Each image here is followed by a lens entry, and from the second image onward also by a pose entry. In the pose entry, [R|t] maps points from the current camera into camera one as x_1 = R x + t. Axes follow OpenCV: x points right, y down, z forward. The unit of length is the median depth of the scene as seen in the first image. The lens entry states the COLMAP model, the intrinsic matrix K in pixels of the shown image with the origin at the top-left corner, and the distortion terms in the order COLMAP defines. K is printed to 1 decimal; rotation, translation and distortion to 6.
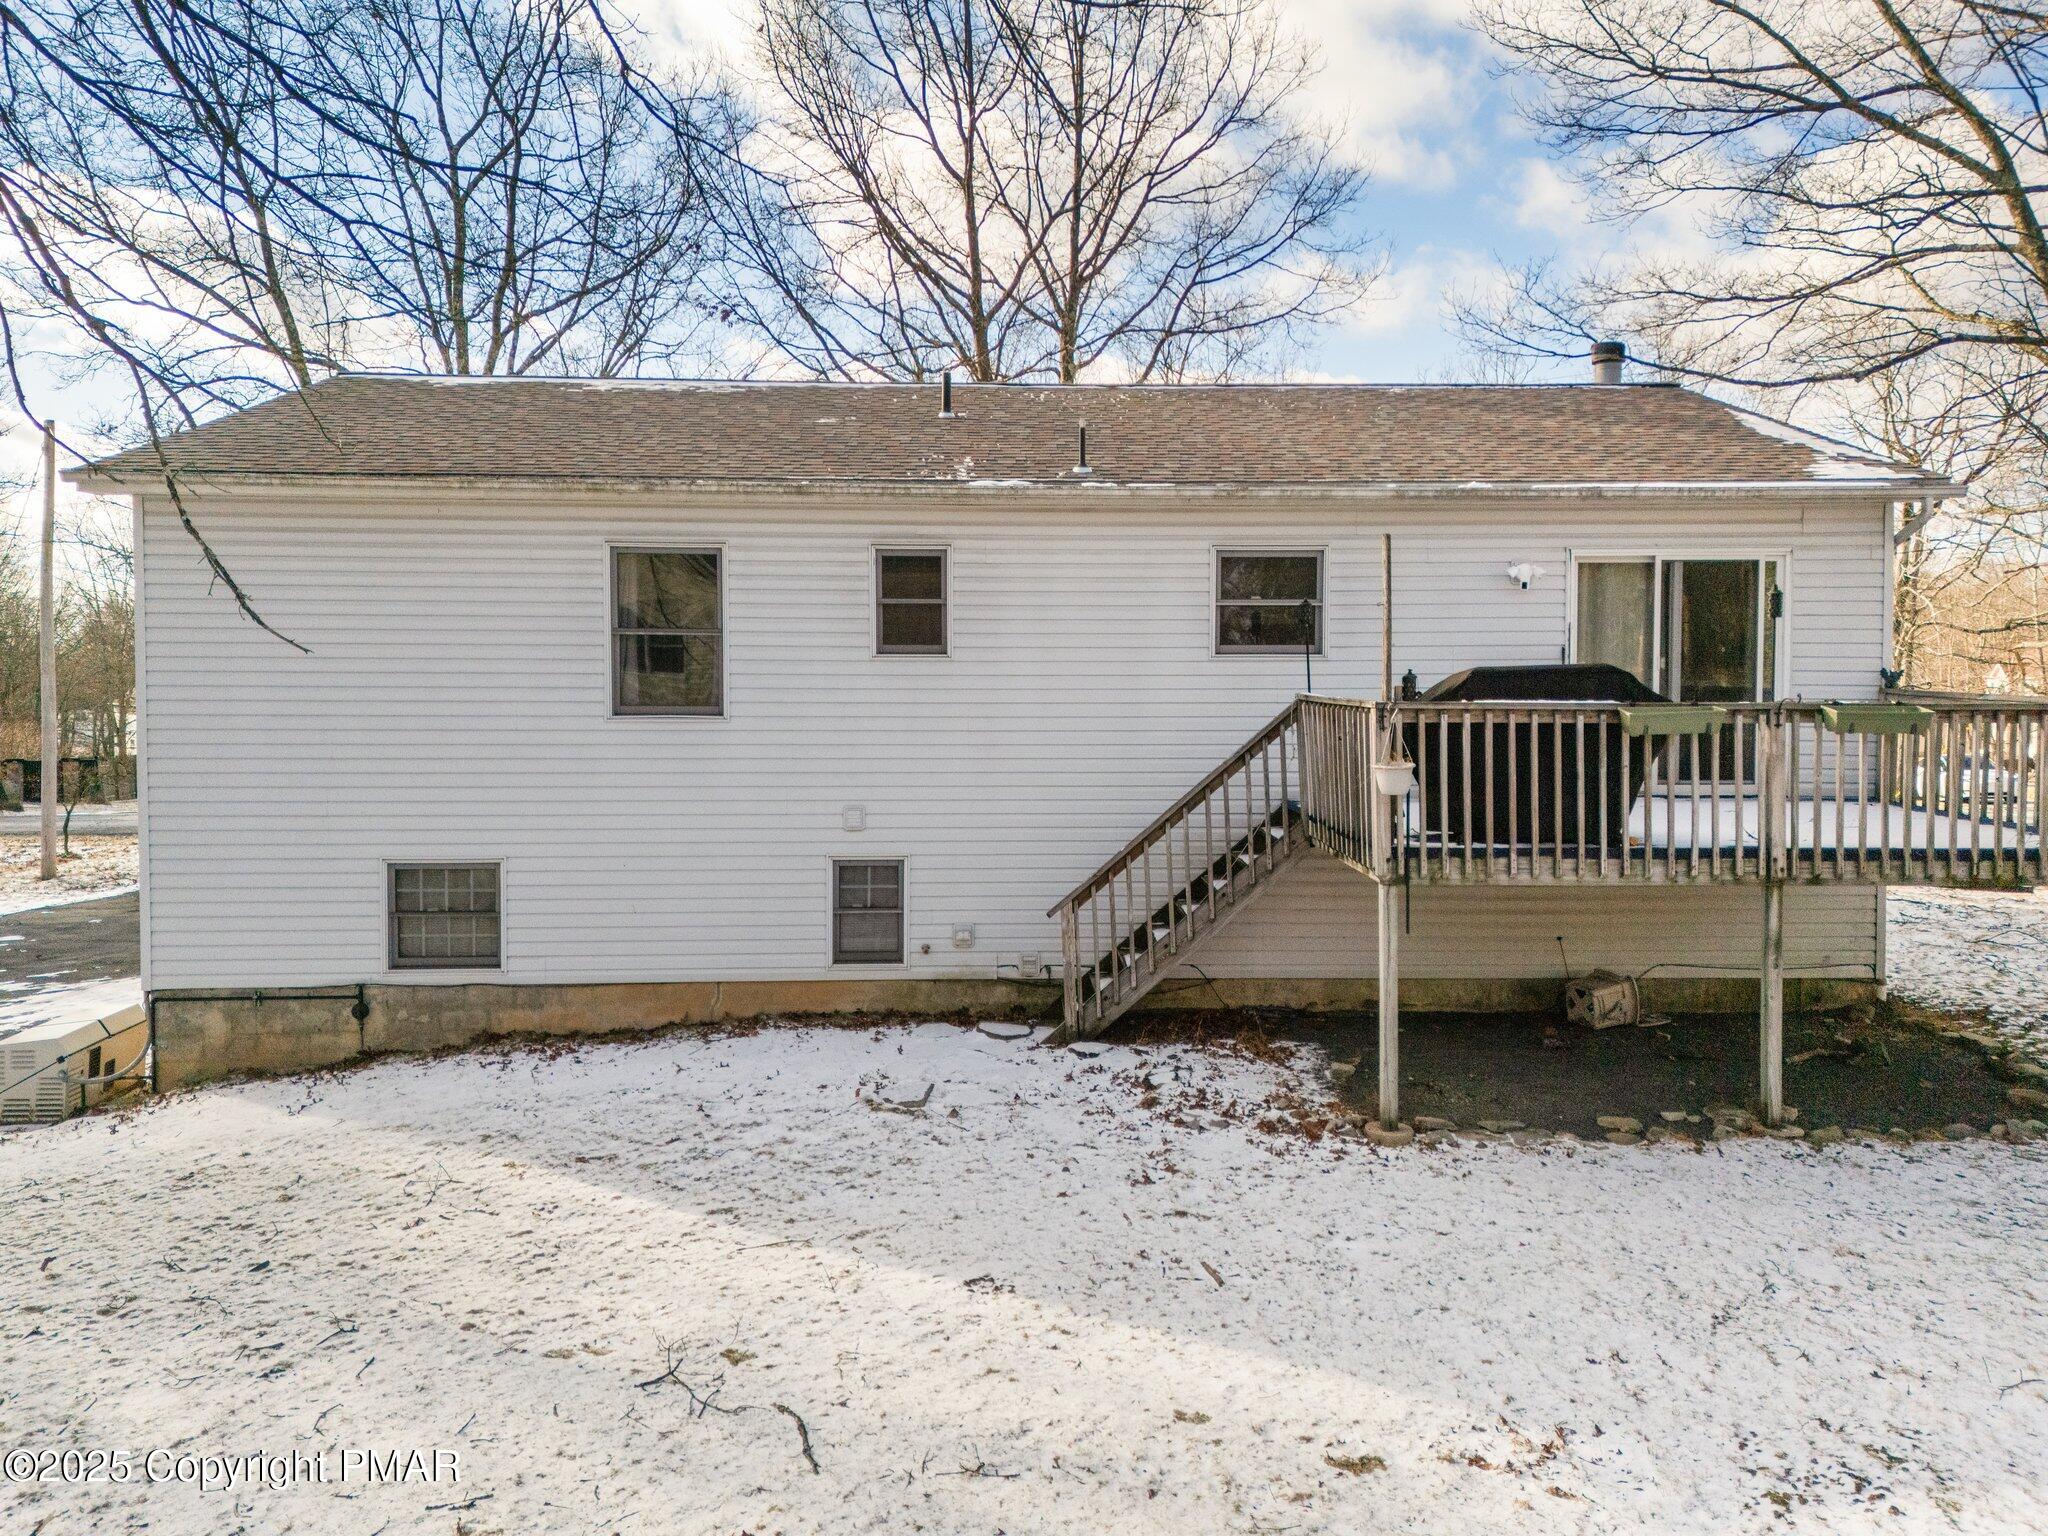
lens RADIAL K [[1513.2, 0, 1014.8], [0, 1513.2, 718.4], [0, 0, 1]] dist [0.045708, -0.034814]
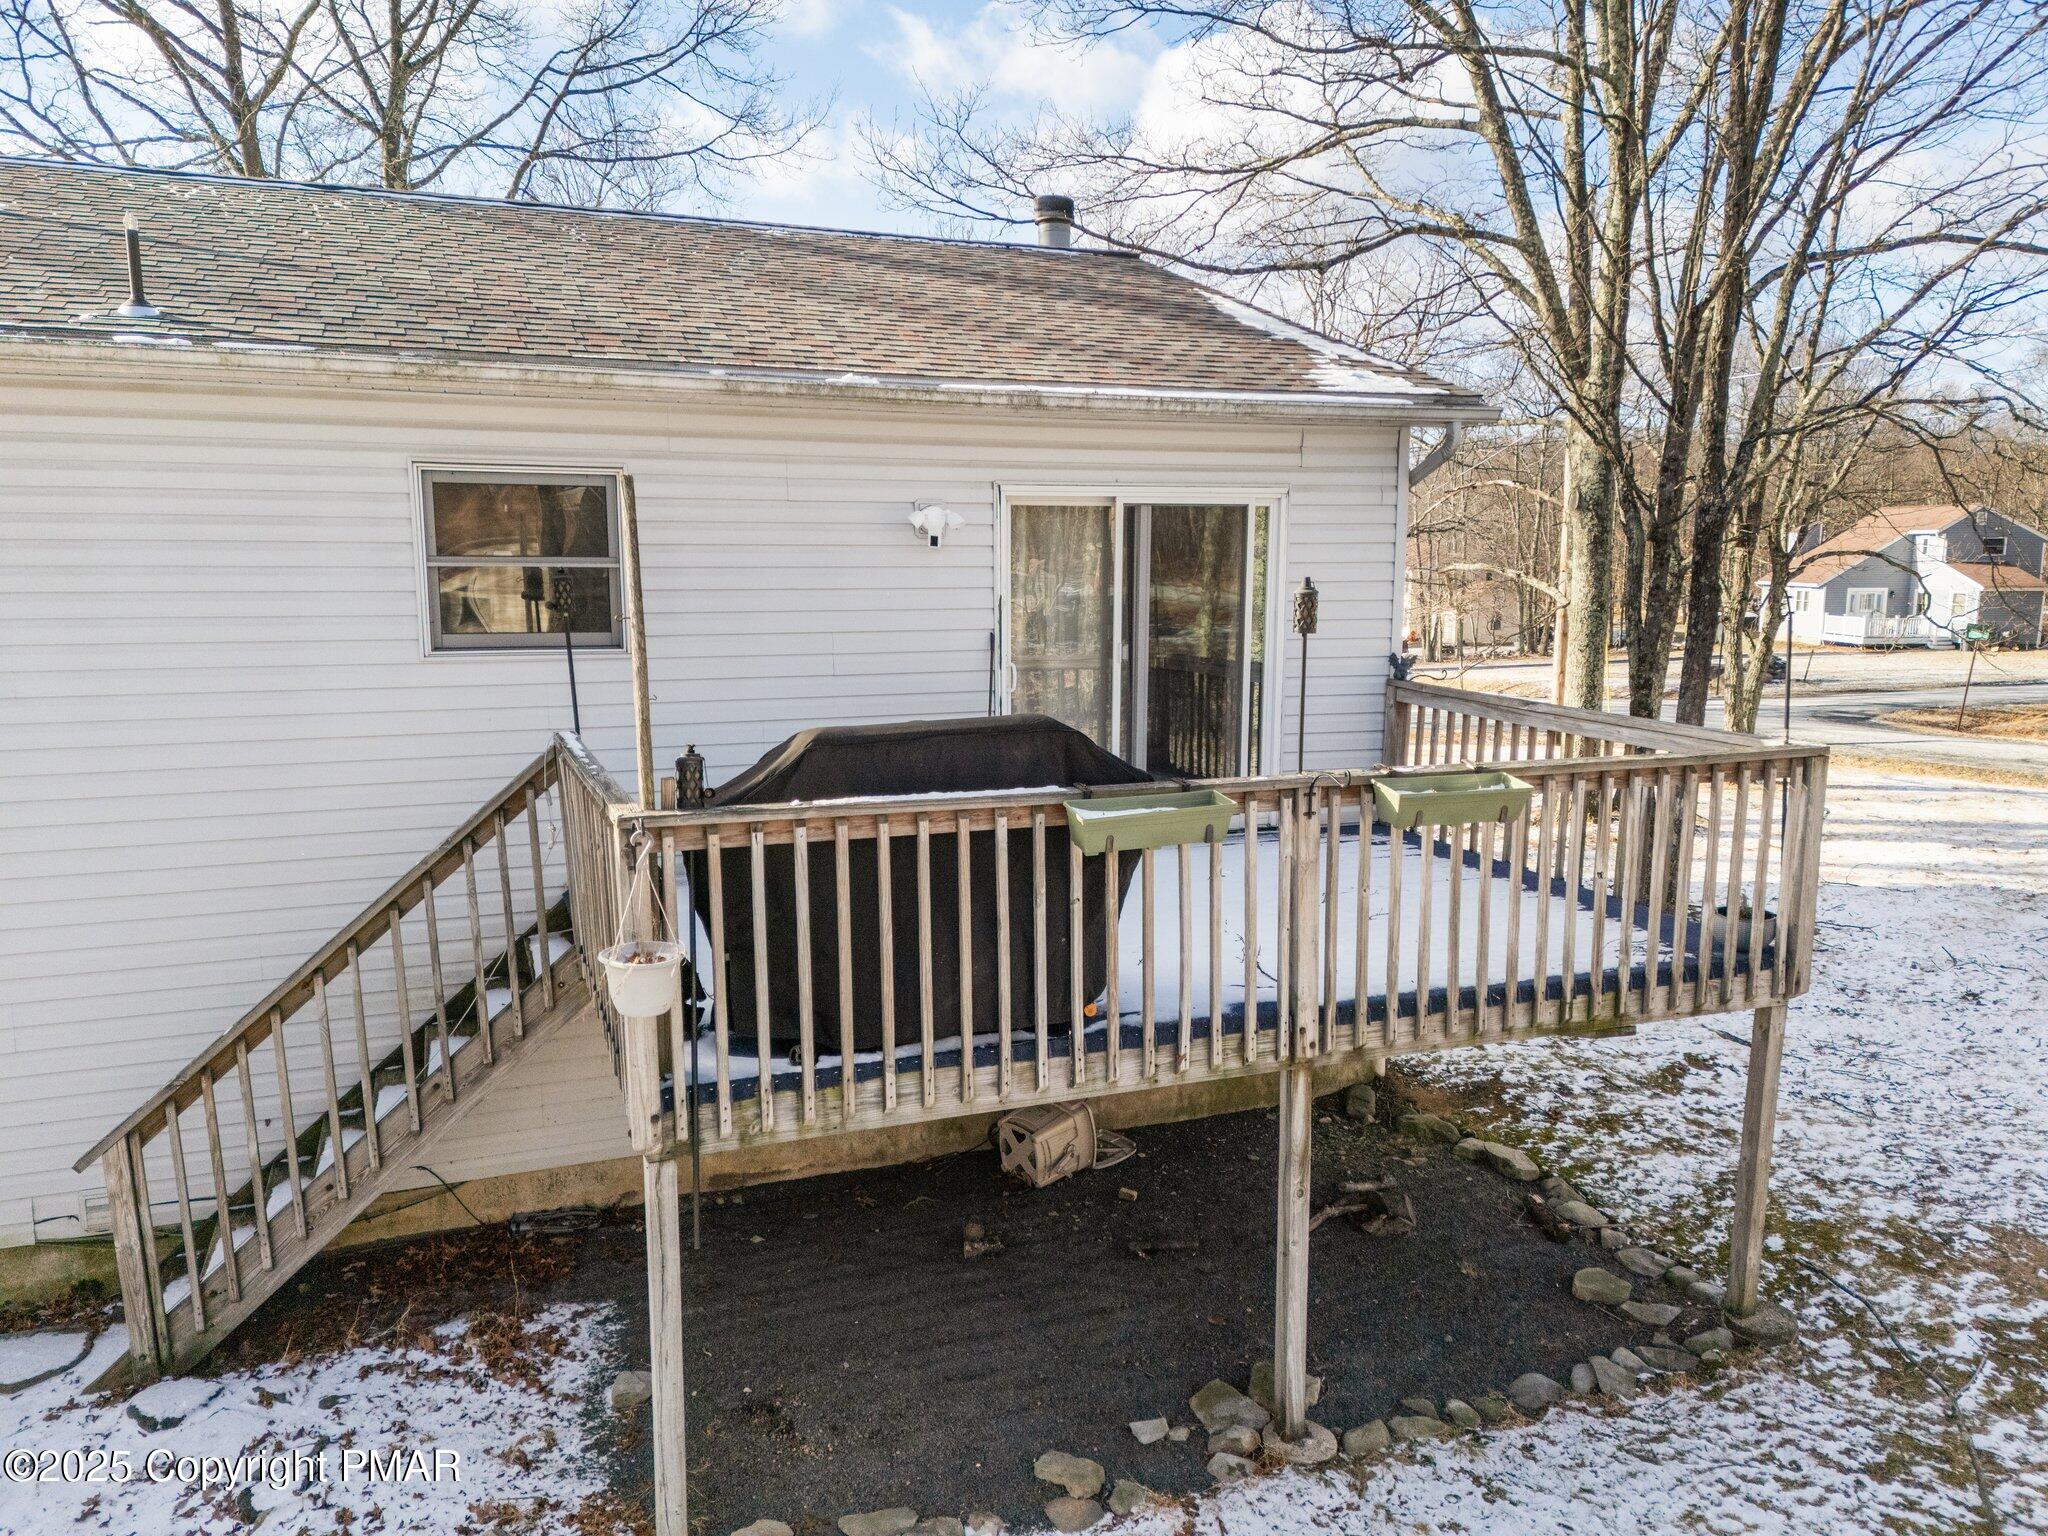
lens RADIAL K [[1519.4, 0, 1024.0], [0, 1519.4, 768.0], [0, 0, 1]] dist [0.081469, -0.074210]
pose [[0.940914, -0.045289, 0.335603, 0.158723], [0.009226, 0.994077, 0.108285, -0.065319], [-0.338520, -0.098791, 0.935759, 0.392617]]
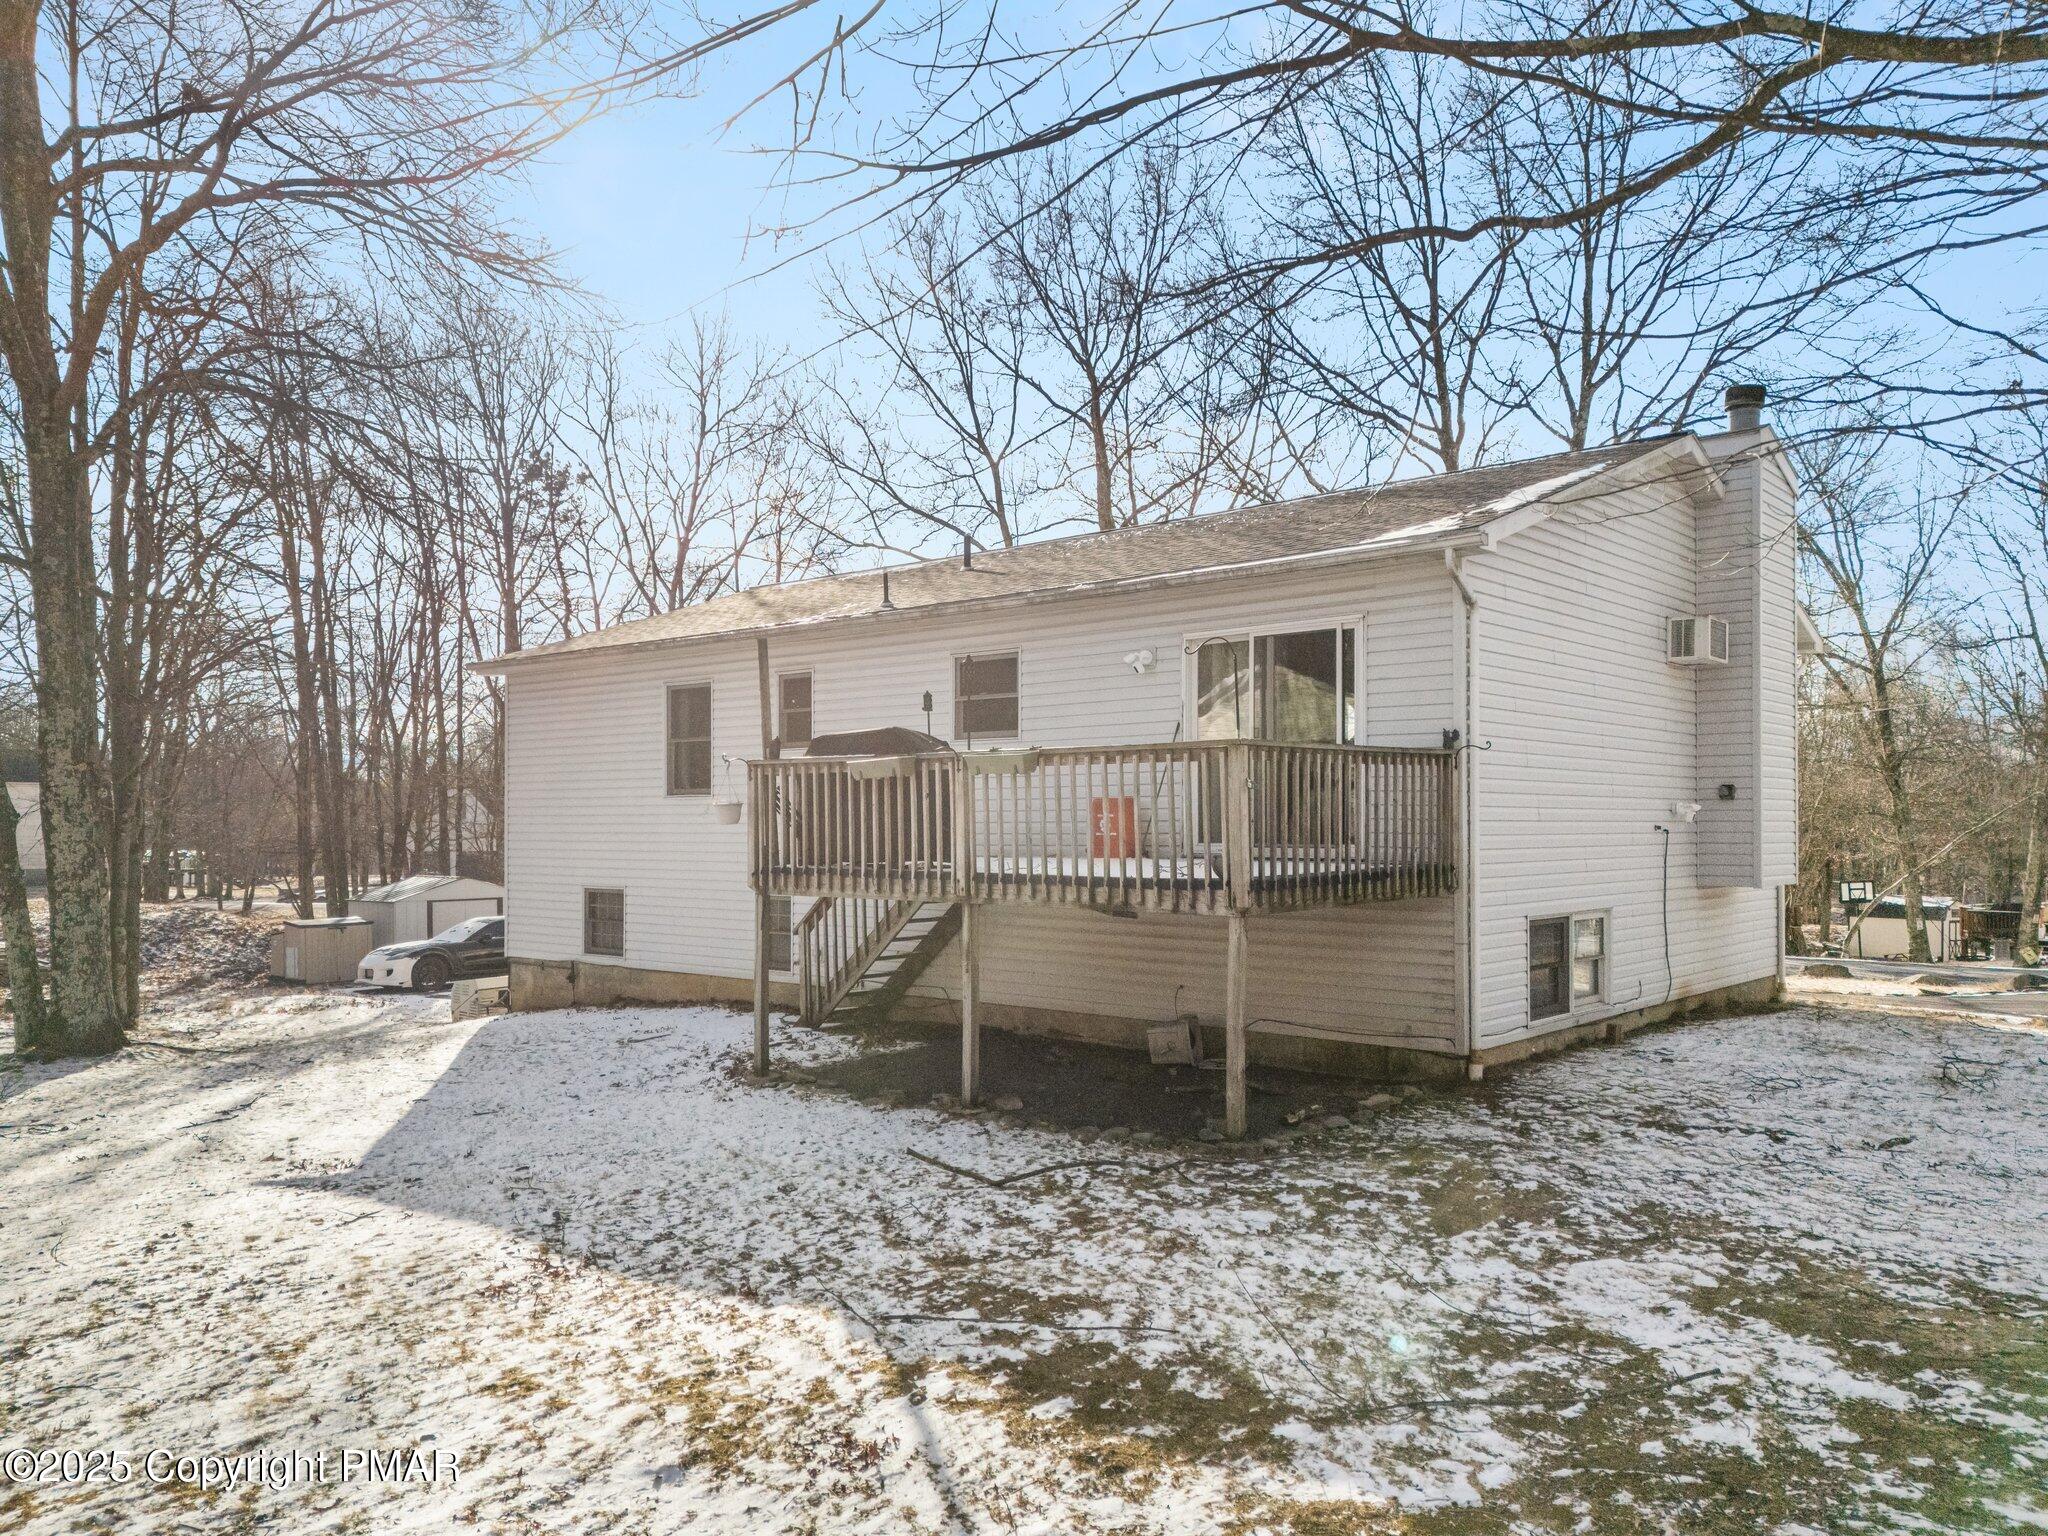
lens RADIAL K [[1519.4, 0, 1024.0], [0, 1519.4, 768.0], [0, 0, 1]] dist [0.081469, -0.074210]
pose [[0.731406, -0.023605, -0.681534, 1.063334], [0.014340, 0.999712, -0.019235, 0.005188], [0.681792, 0.004295, 0.731534, 0.126050]]
